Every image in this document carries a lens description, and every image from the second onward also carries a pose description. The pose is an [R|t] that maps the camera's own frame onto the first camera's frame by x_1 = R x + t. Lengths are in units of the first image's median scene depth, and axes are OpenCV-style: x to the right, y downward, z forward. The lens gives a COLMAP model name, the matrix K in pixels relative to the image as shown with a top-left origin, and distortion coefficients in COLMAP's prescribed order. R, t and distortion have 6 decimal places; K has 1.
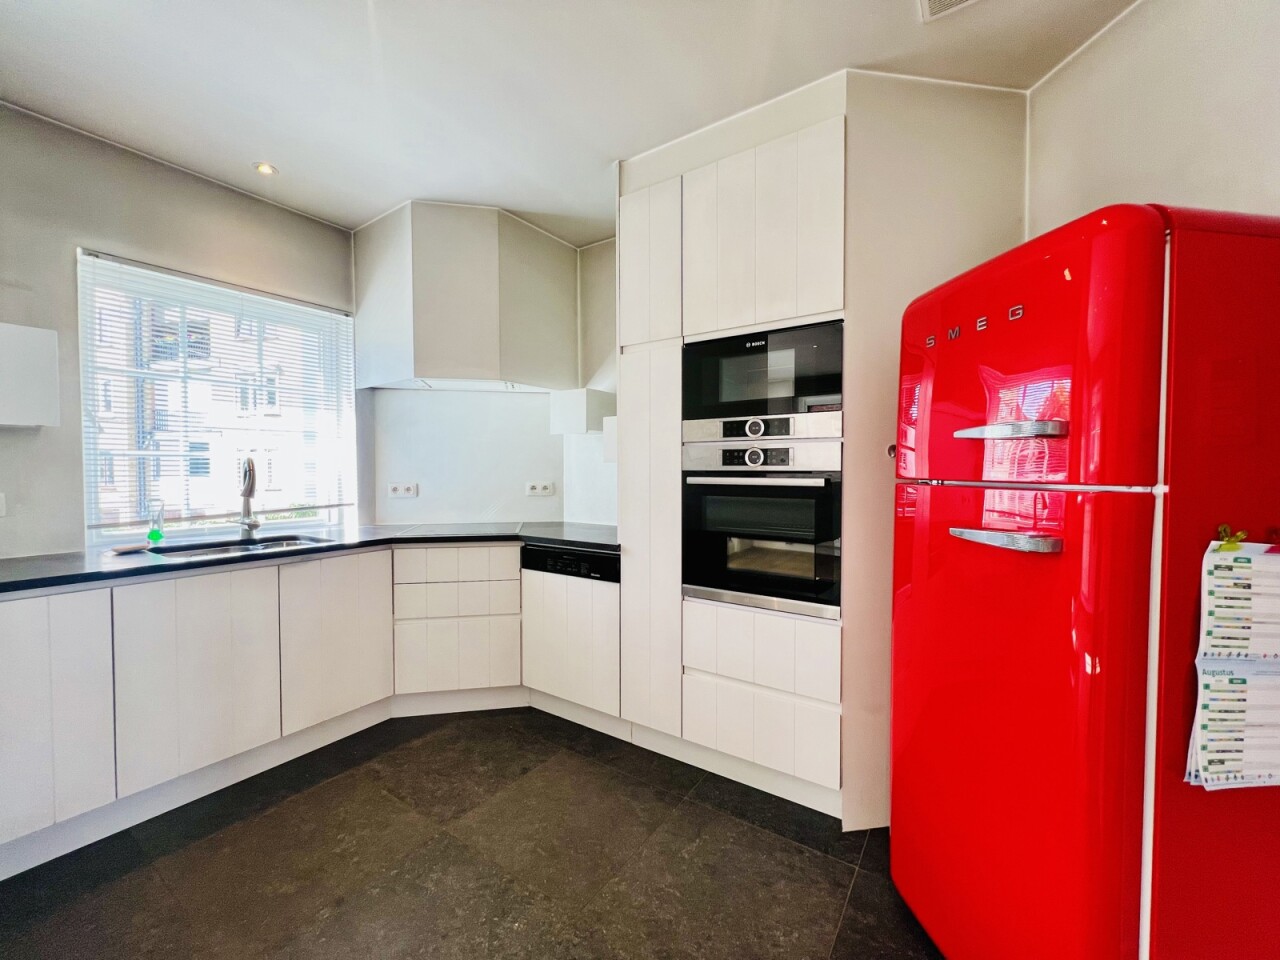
lens RADIAL K [[513.0, 0, 639.8], [0, 513.0, 484.7], [0, 0, 1]] dist [-0.000986, 0.000434]
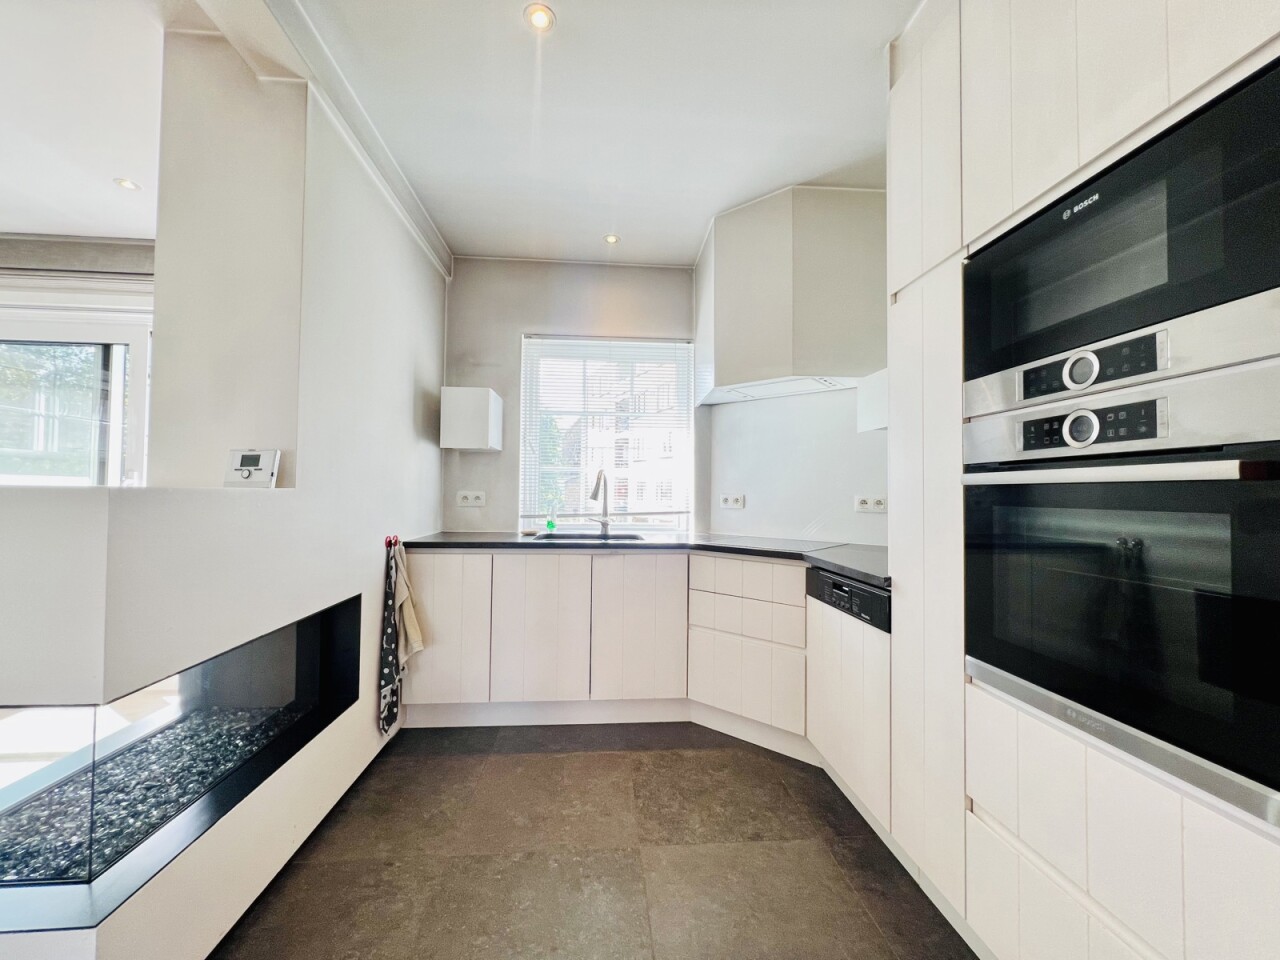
lens RADIAL K [[513.0, 0, 644.0], [0, 513.0, 483.6], [0, 0, 1]] dist [-0.000986, 0.000434]
pose [[0.626278, -0.008694, -0.779551, 0.318926], [-0.035342, 0.998593, -0.039529, 0.032265], [0.778798, 0.052307, 0.625090, 0.328082]]
